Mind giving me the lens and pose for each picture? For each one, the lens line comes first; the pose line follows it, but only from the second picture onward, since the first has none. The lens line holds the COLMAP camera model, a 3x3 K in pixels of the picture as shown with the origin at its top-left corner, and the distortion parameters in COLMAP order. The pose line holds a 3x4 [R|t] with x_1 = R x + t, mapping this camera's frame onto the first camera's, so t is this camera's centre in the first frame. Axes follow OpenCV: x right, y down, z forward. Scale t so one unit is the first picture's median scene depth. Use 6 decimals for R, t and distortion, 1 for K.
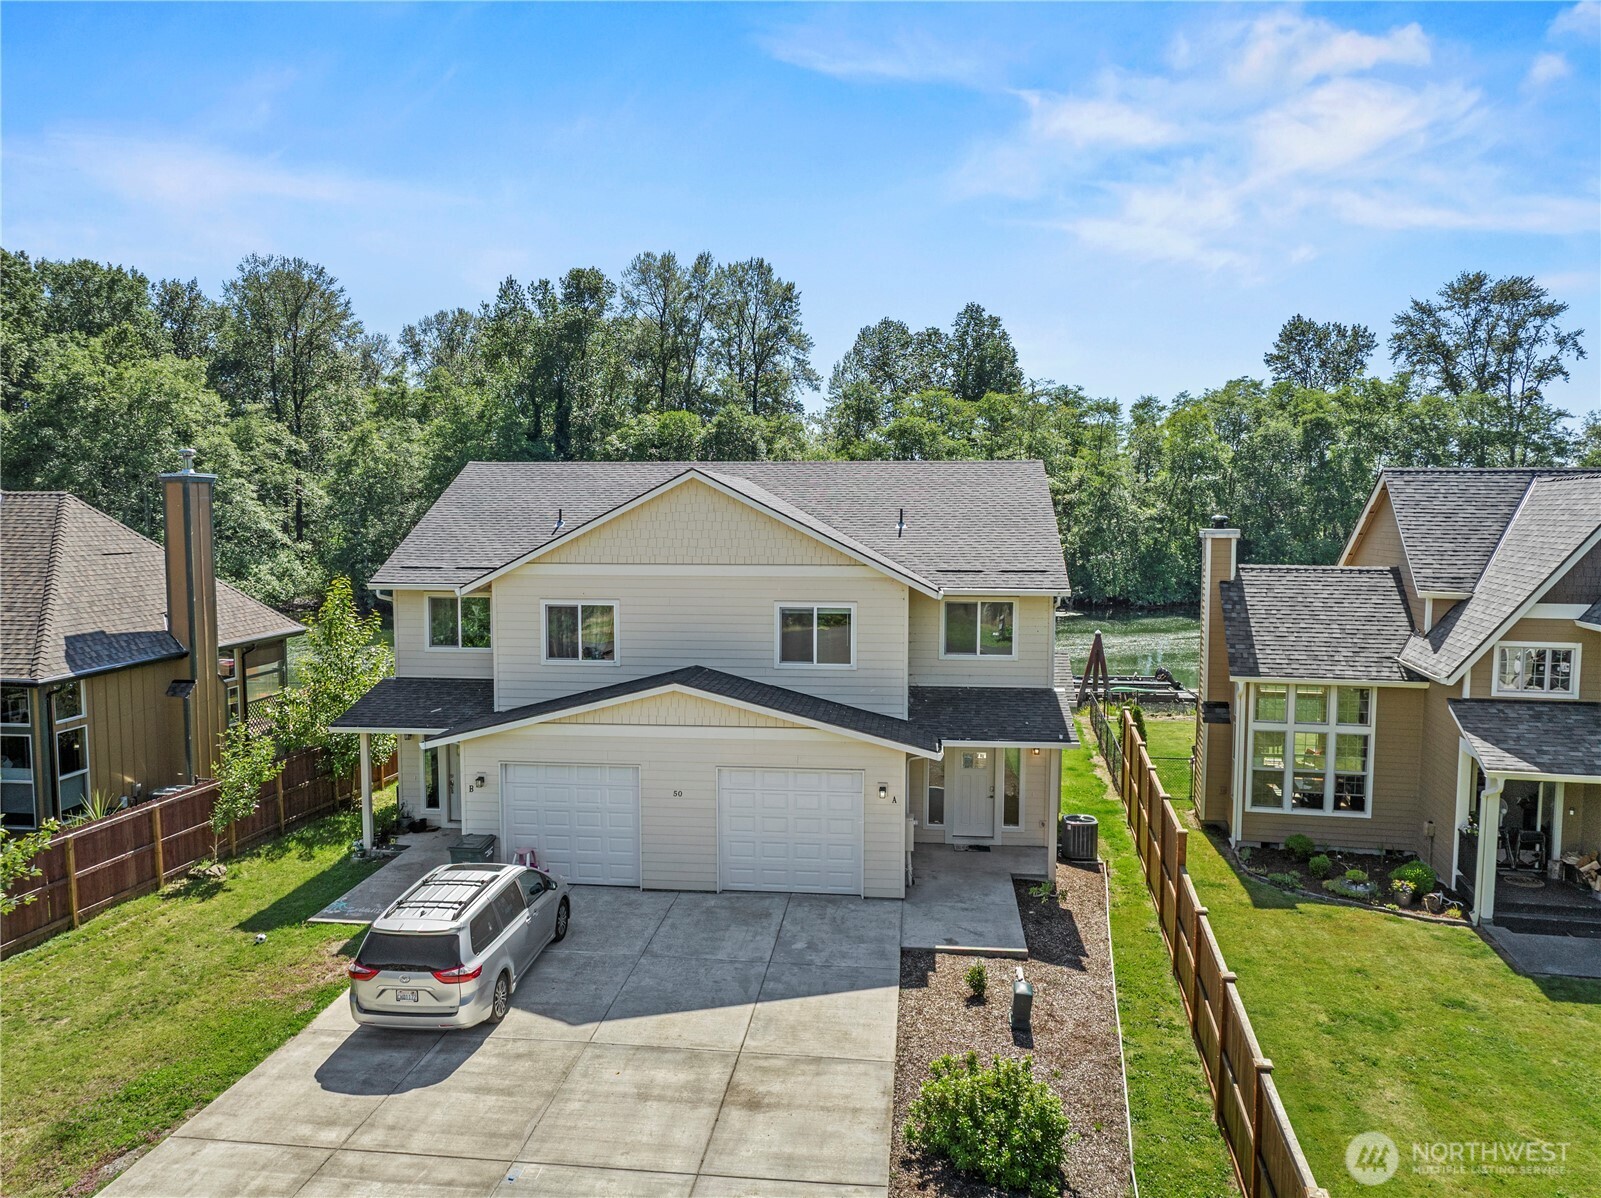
lens RADIAL K [[1141.9, 0, 799.7], [0, 1141.9, 608.8], [0, 0, 1]] dist [-0.039828, -0.000214]
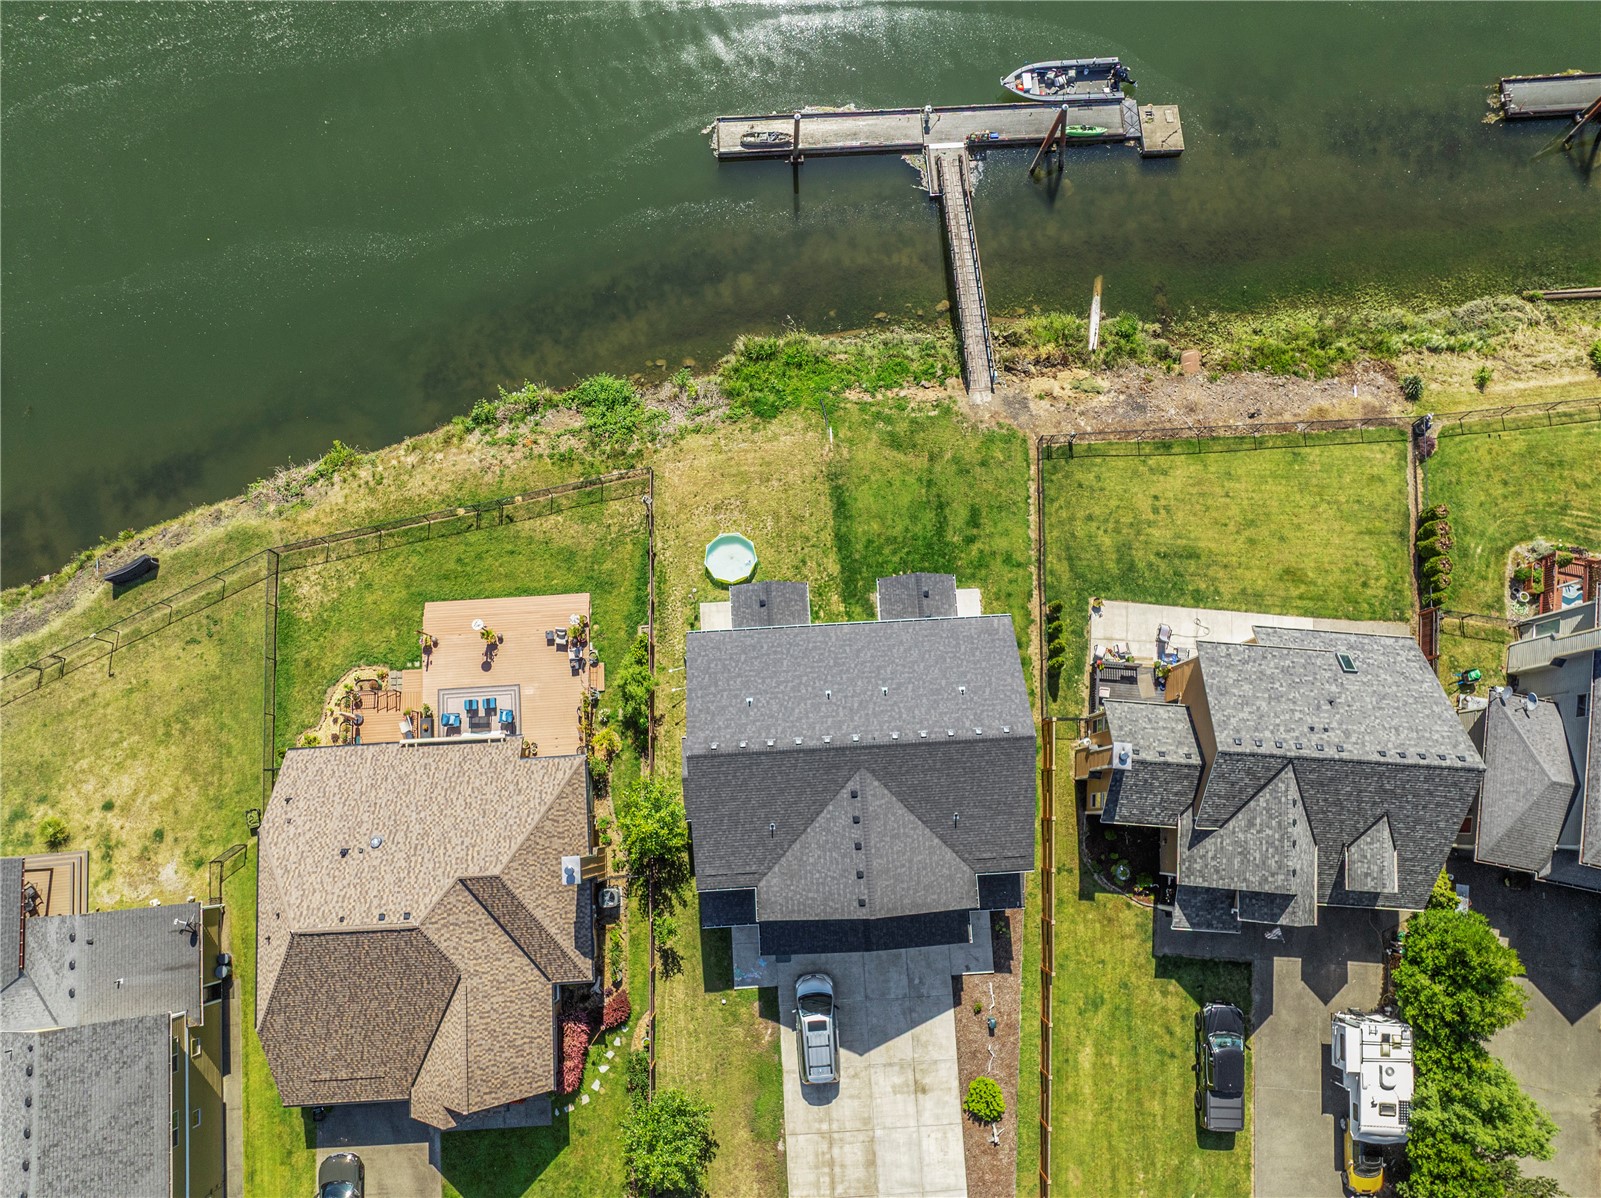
lens RADIAL K [[1119.6, 0, 797.2], [0, 1119.6, 594.6], [0, 0, 1]] dist [-0.043186, -0.001104]
pose [[0.986860, -0.156492, 0.040212, -0.232054], [0.003854, 0.271600, 0.962402, -2.406437], [-0.161530, -0.949602, 0.268635, 1.089282]]
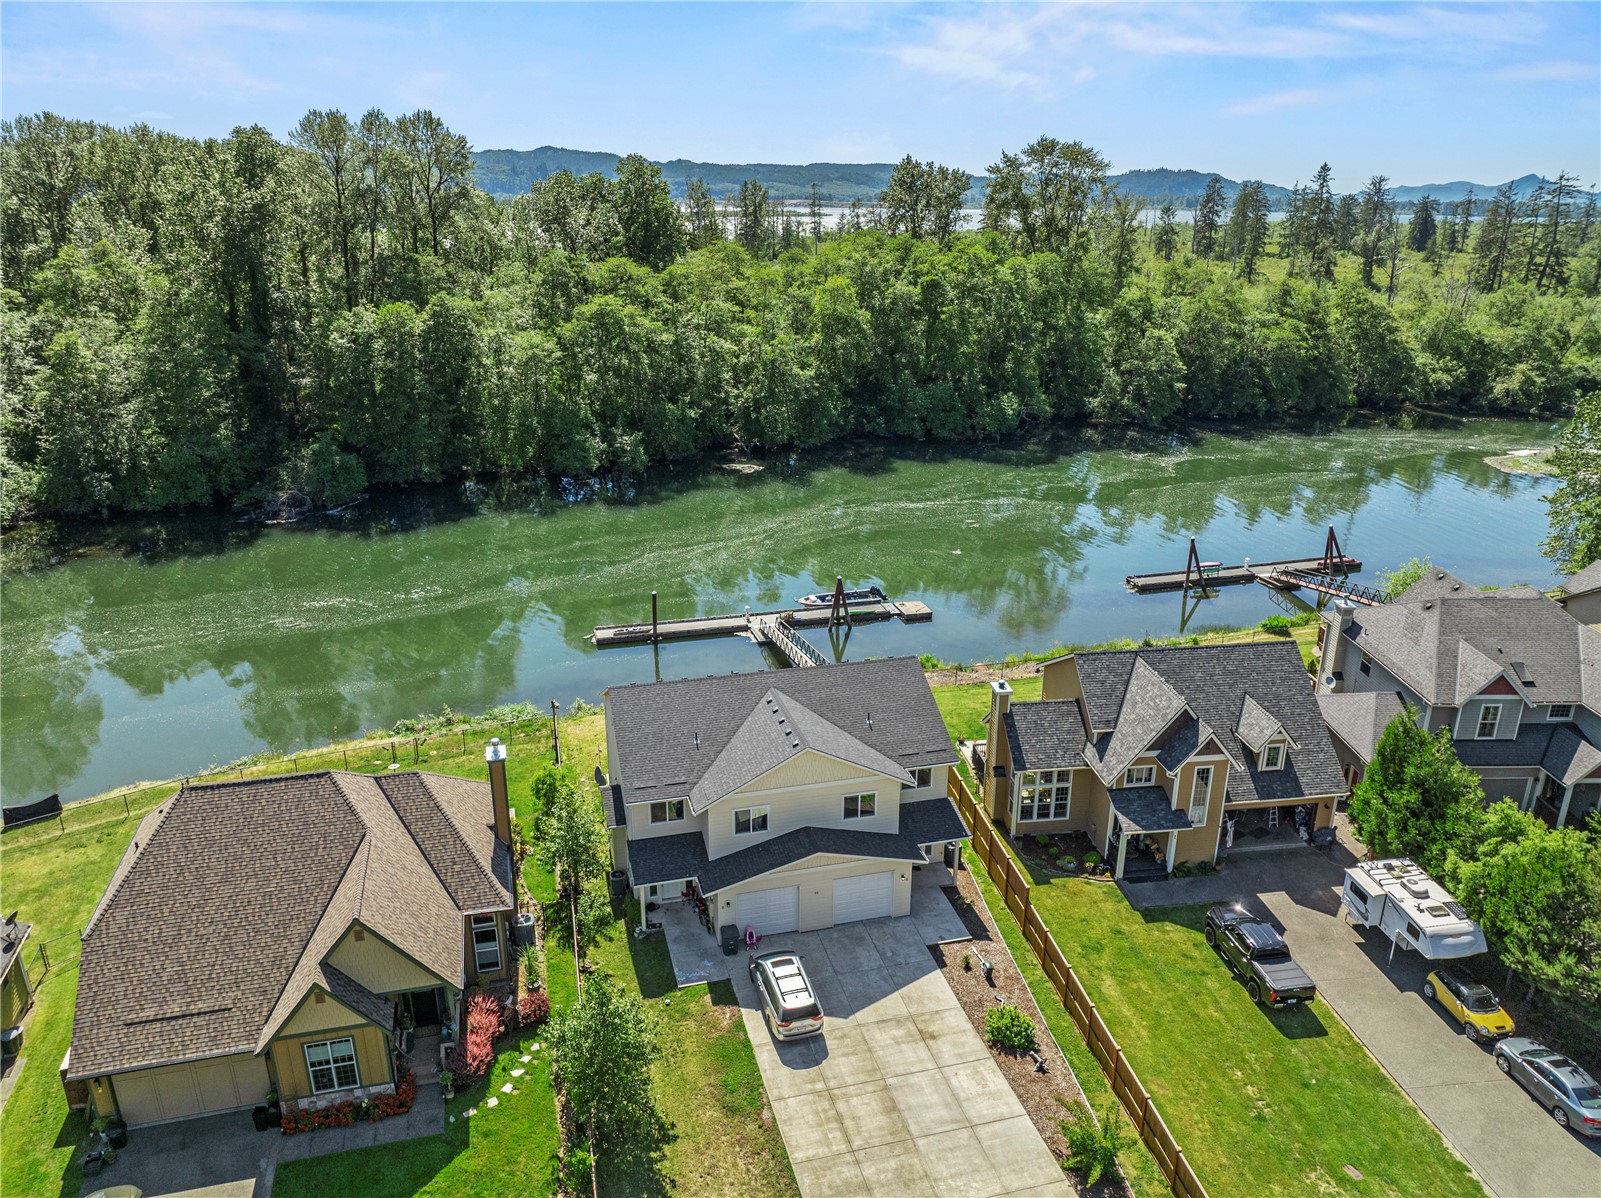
lens RADIAL K [[1141.9, 0, 799.7], [0, 1141.9, 608.8], [0, 0, 1]] dist [-0.039828, -0.000214]
pose [[0.933106, -0.122865, 0.337962, -0.829772], [0.029438, 0.962765, 0.268734, -0.985242], [-0.358396, -0.240808, 0.901978, -0.883804]]
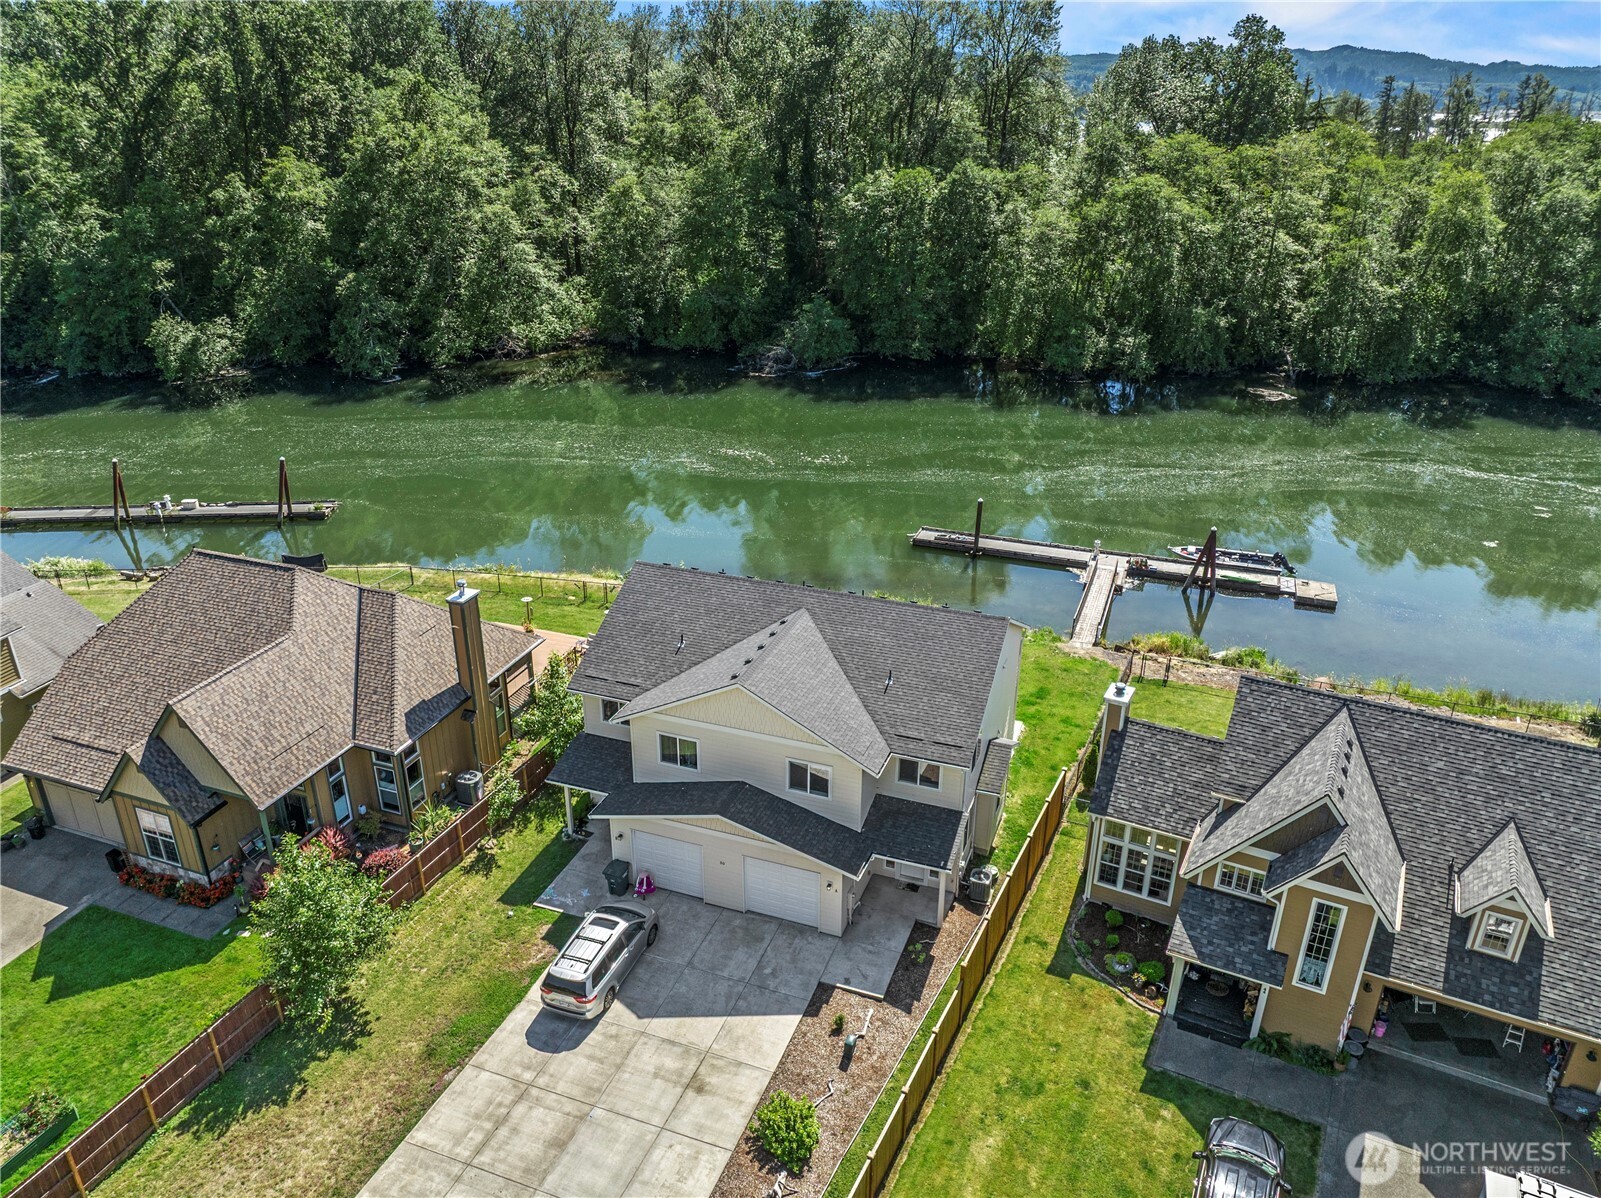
lens RADIAL K [[1141.9, 0, 799.7], [0, 1141.9, 608.8], [0, 0, 1]] dist [-0.039828, -0.000214]
pose [[0.968607, 0.105755, -0.224980, 0.372818], [-0.023903, 0.940427, 0.339153, -0.827238], [0.247445, -0.323129, 0.913432, -0.480203]]
